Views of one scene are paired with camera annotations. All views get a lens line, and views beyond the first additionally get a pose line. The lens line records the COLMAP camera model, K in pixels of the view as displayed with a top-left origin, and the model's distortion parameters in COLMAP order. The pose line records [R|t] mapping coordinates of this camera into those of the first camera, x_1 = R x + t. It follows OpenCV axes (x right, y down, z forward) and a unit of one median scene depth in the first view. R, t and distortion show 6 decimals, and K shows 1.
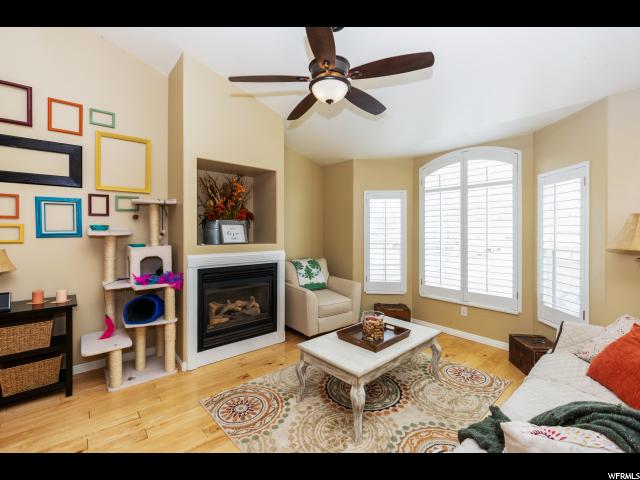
lens RADIAL K [[285.7, 0, 319.5], [0, 285.7, 230.6], [0, 0, 1]] dist [-0.000120, -0.000195]
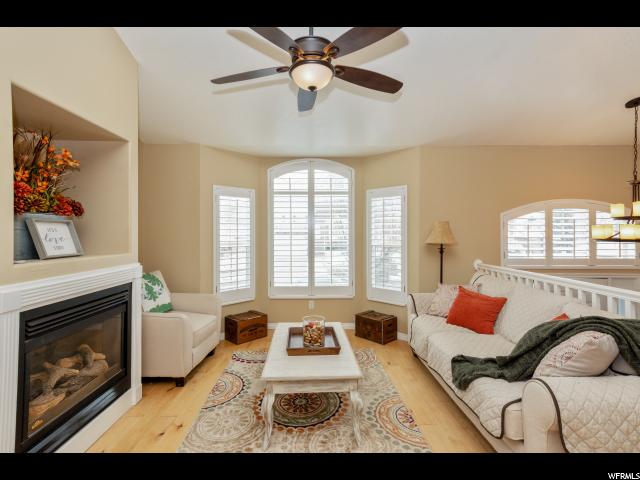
lens RADIAL K [[306.8, 0, 318.9], [0, 306.8, 228.2], [0, 0, 1]] dist [0.001957, 0.000100]
pose [[0.642099, 0.005230, 0.766604, -0.394441], [0.004666, 0.999932, -0.010729, -0.001139], [-0.766607, 0.010466, 0.642031, 0.212138]]
